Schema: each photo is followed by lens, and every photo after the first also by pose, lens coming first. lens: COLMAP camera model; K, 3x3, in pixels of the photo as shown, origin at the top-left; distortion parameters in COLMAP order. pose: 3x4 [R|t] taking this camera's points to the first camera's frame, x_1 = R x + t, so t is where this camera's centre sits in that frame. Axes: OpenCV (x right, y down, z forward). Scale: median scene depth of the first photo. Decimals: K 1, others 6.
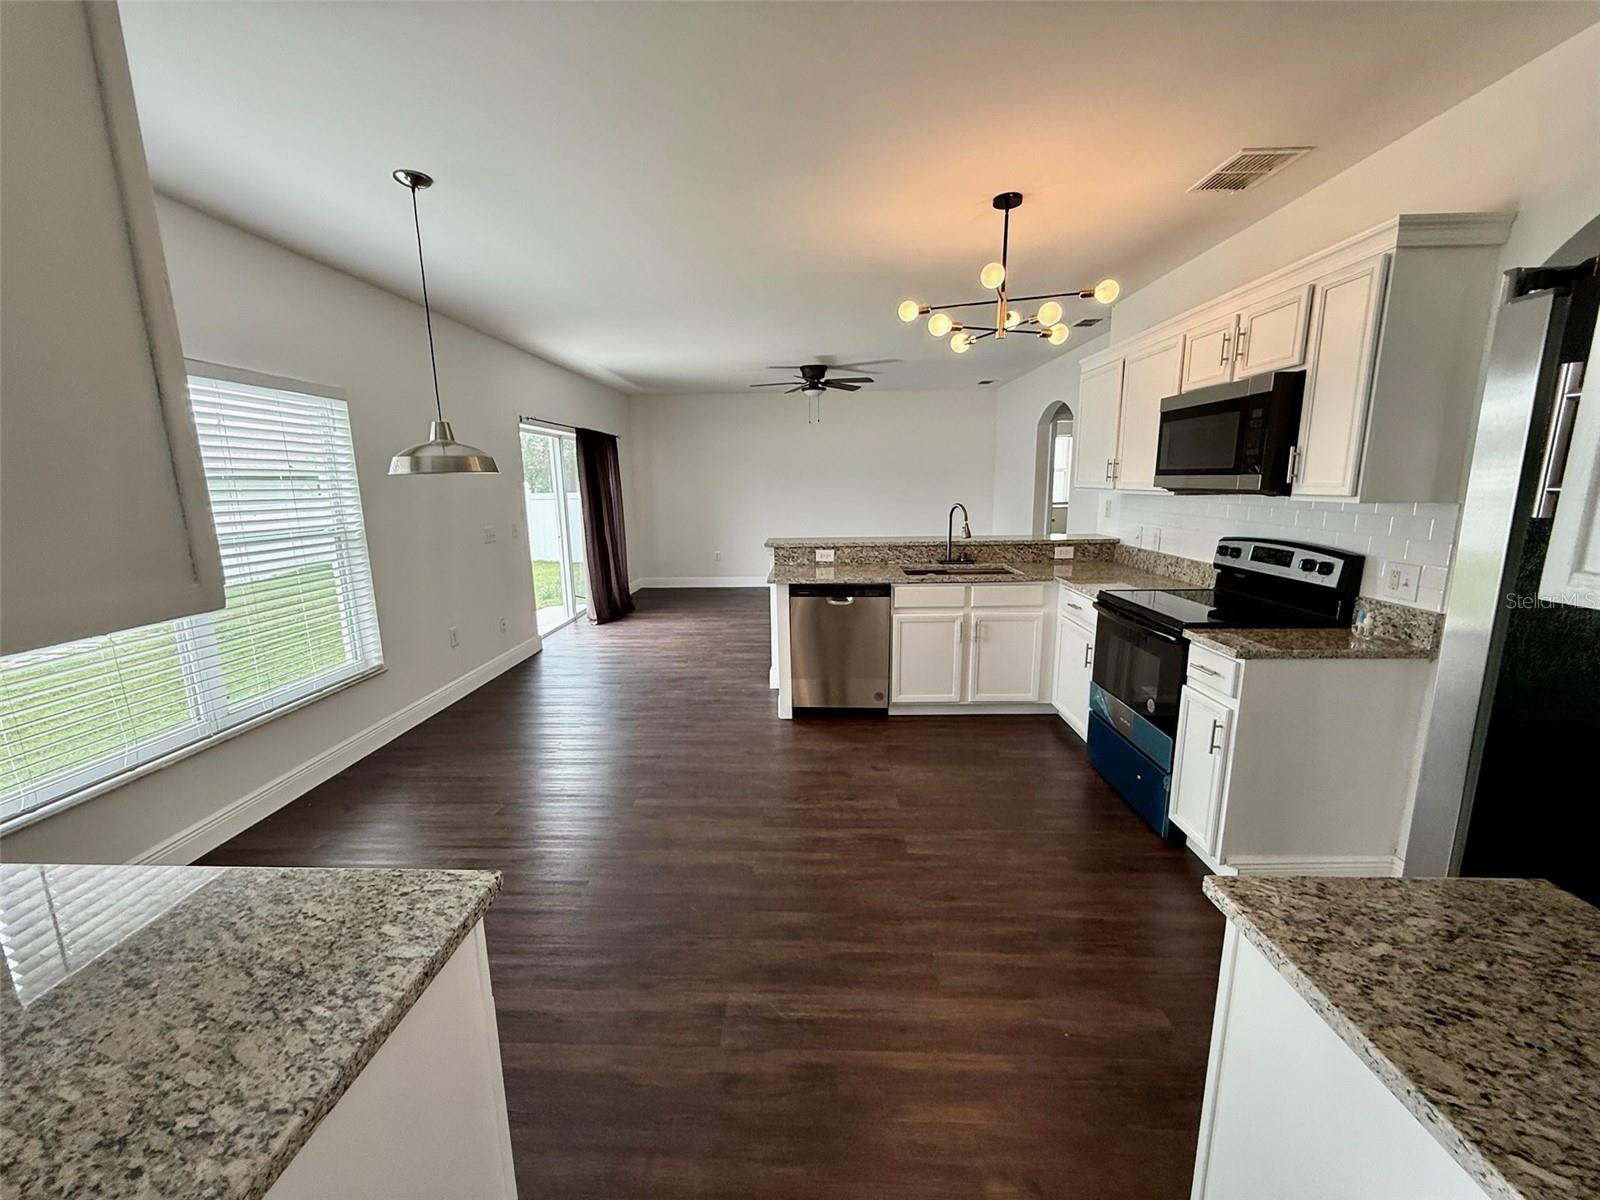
lens RADIAL K [[639.6, 0, 794.8], [0, 639.6, 600.2], [0, 0, 1]] dist [-0.001050, 0.000107]
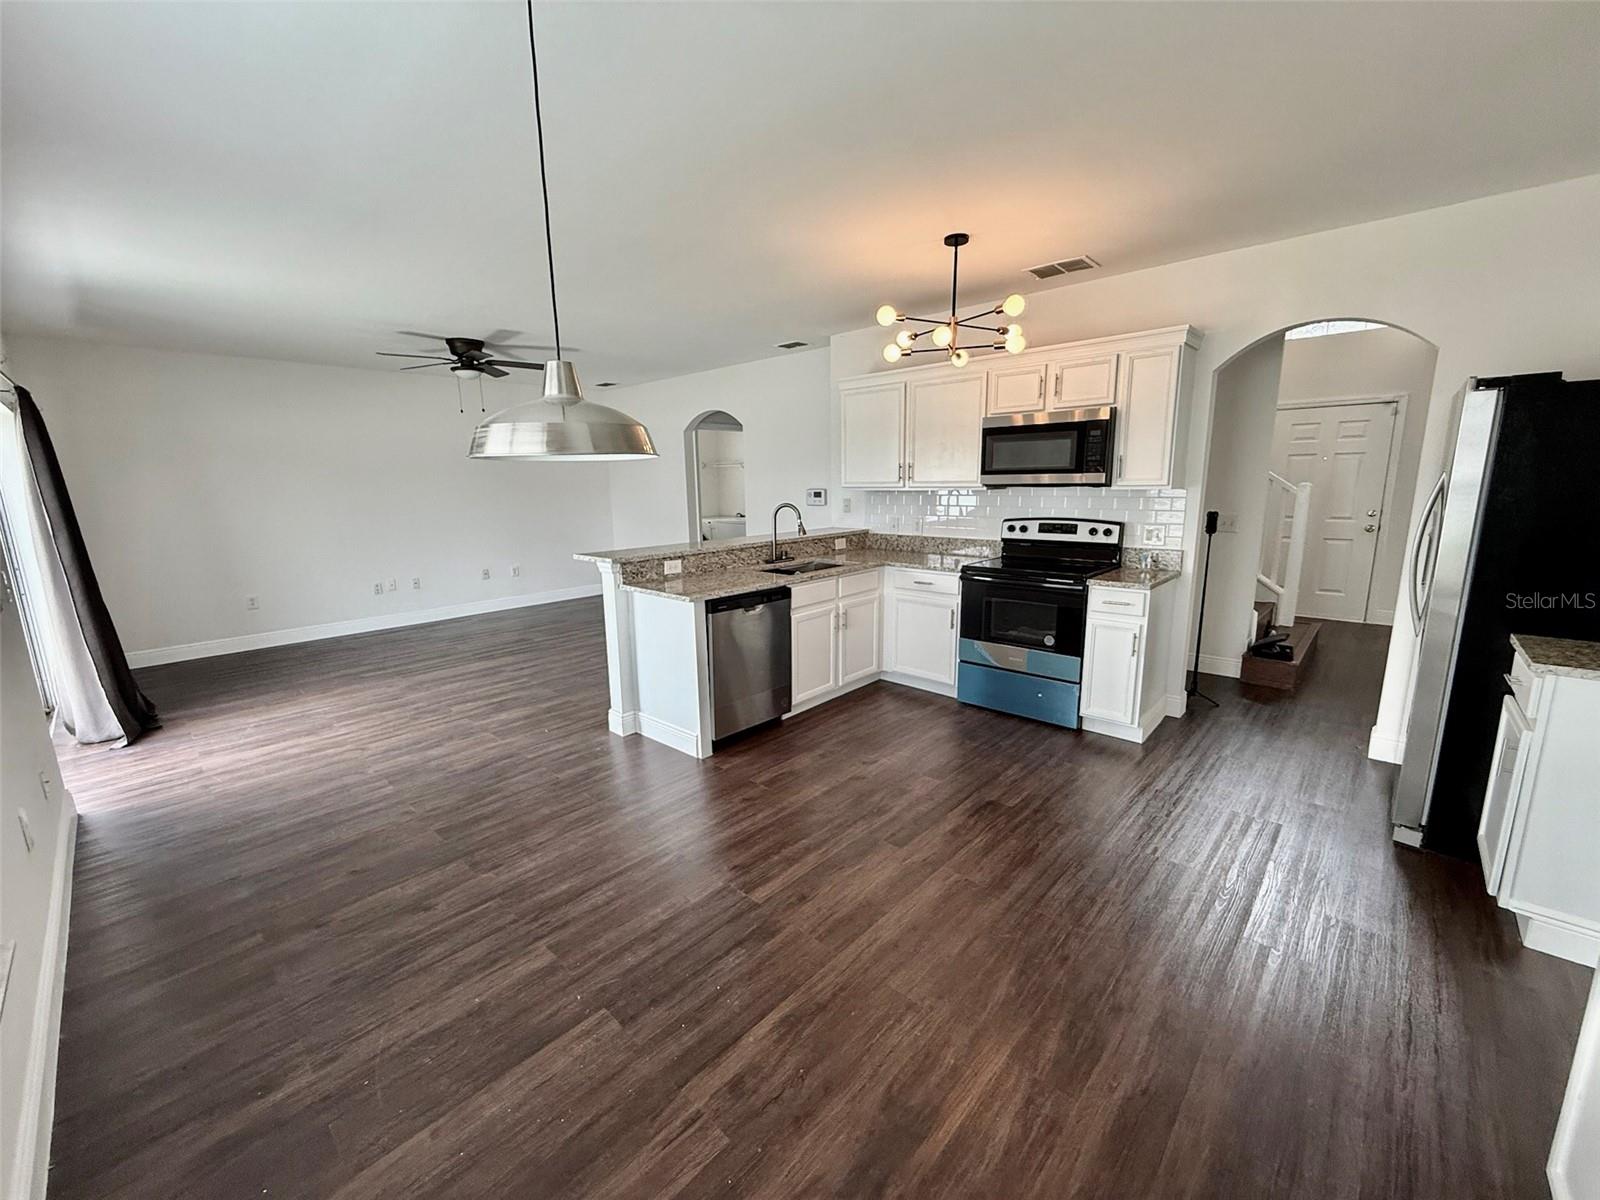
lens RADIAL K [[639.6, 0, 794.8], [0, 639.6, 600.2], [0, 0, 1]] dist [-0.001050, 0.000107]
pose [[0.651395, -0.137178, 0.746235, -0.618206], [0.148330, 0.987567, 0.052062, -0.055856], [-0.744098, 0.076776, 0.663644, 0.366415]]
